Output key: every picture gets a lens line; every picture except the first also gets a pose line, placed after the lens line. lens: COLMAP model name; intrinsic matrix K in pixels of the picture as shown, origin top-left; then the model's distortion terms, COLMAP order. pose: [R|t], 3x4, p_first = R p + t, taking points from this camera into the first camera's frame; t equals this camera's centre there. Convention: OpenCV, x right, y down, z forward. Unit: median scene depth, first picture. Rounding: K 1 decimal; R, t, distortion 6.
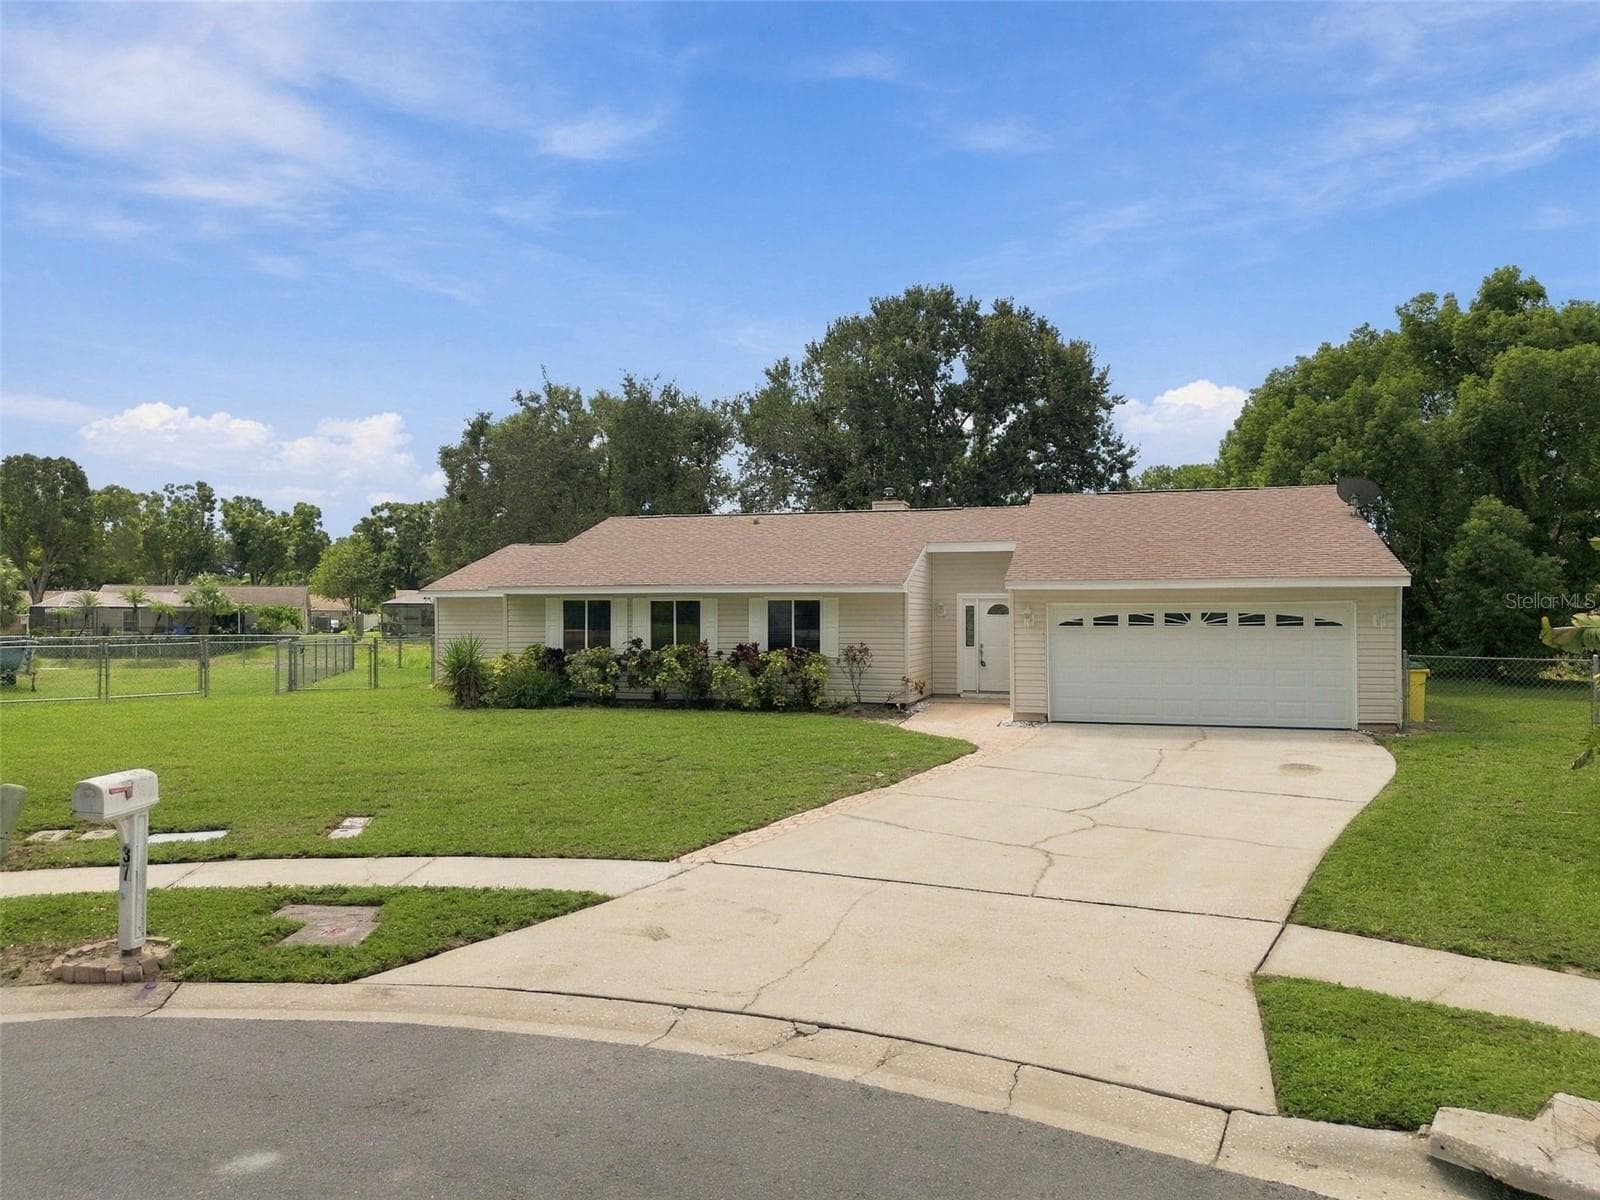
lens RADIAL K [[1140.5, 0, 800.0], [0, 1140.5, 600.0], [0, 0, 1]] dist [0.083180, -0.096066]
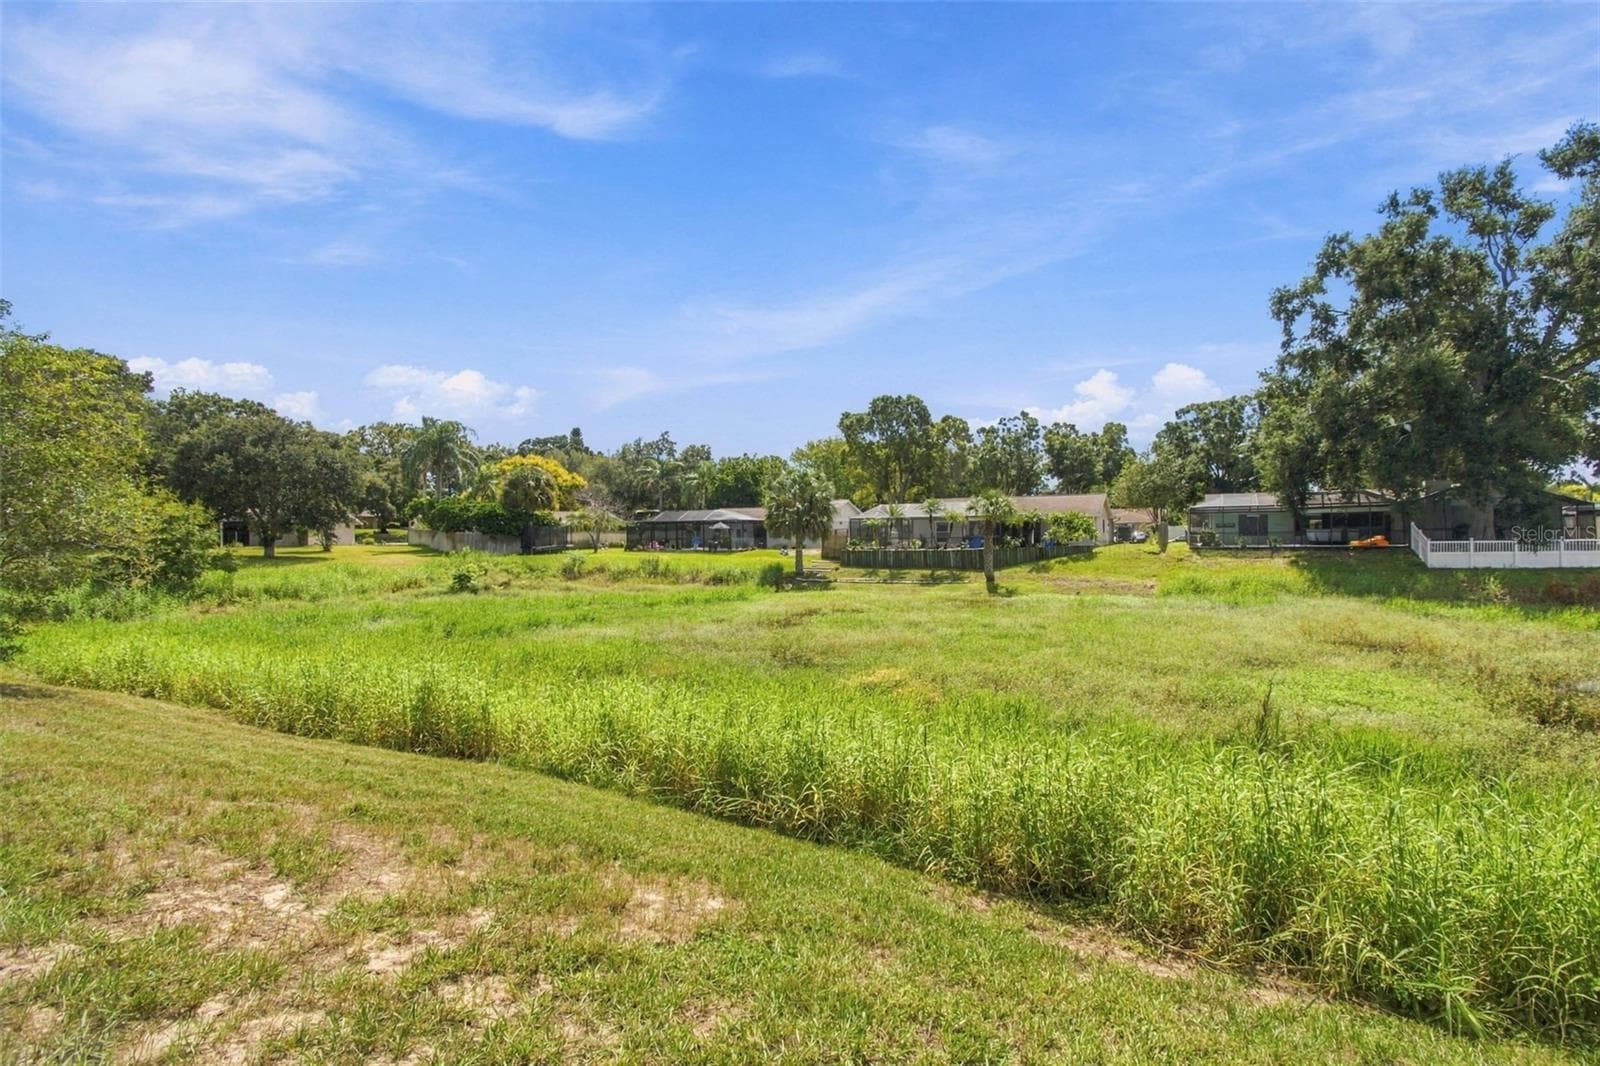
lens RADIAL K [[805.6, 0, 800.0], [0, 805.6, 533.0], [0, 0, 1]] dist [0.011264, 0.001363]
pose [[0.697468, -0.004345, -0.716603, -0.387163], [0.015446, 0.999840, 0.008971, 0.028694], [0.716450, -0.017326, 0.697424, 1.084058]]
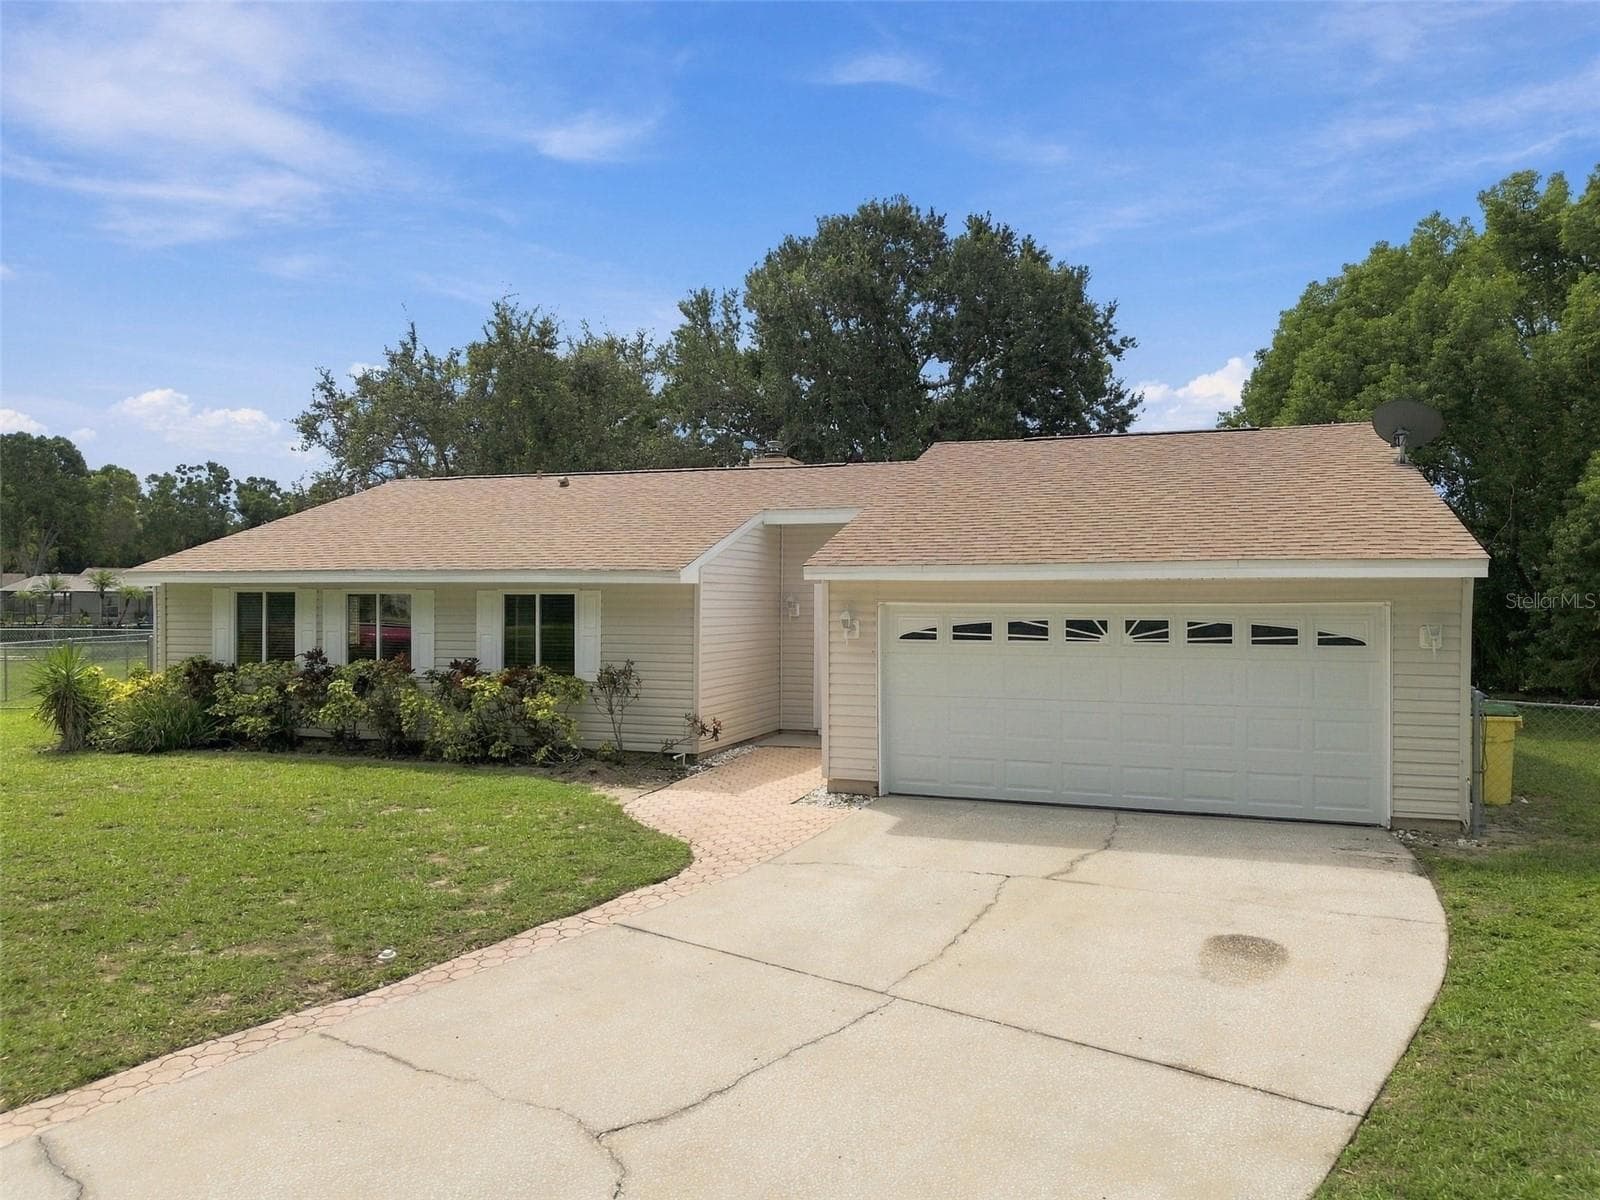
lens RADIAL K [[1140.5, 0, 800.0], [0, 1140.5, 600.0], [0, 0, 1]] dist [0.083180, -0.096066]
pose [[0.998174, 0.004861, -0.060214, 0.127851], [-0.004117, 0.999914, 0.012482, -0.003557], [0.060270, -0.012211, 0.998107, 0.234886]]
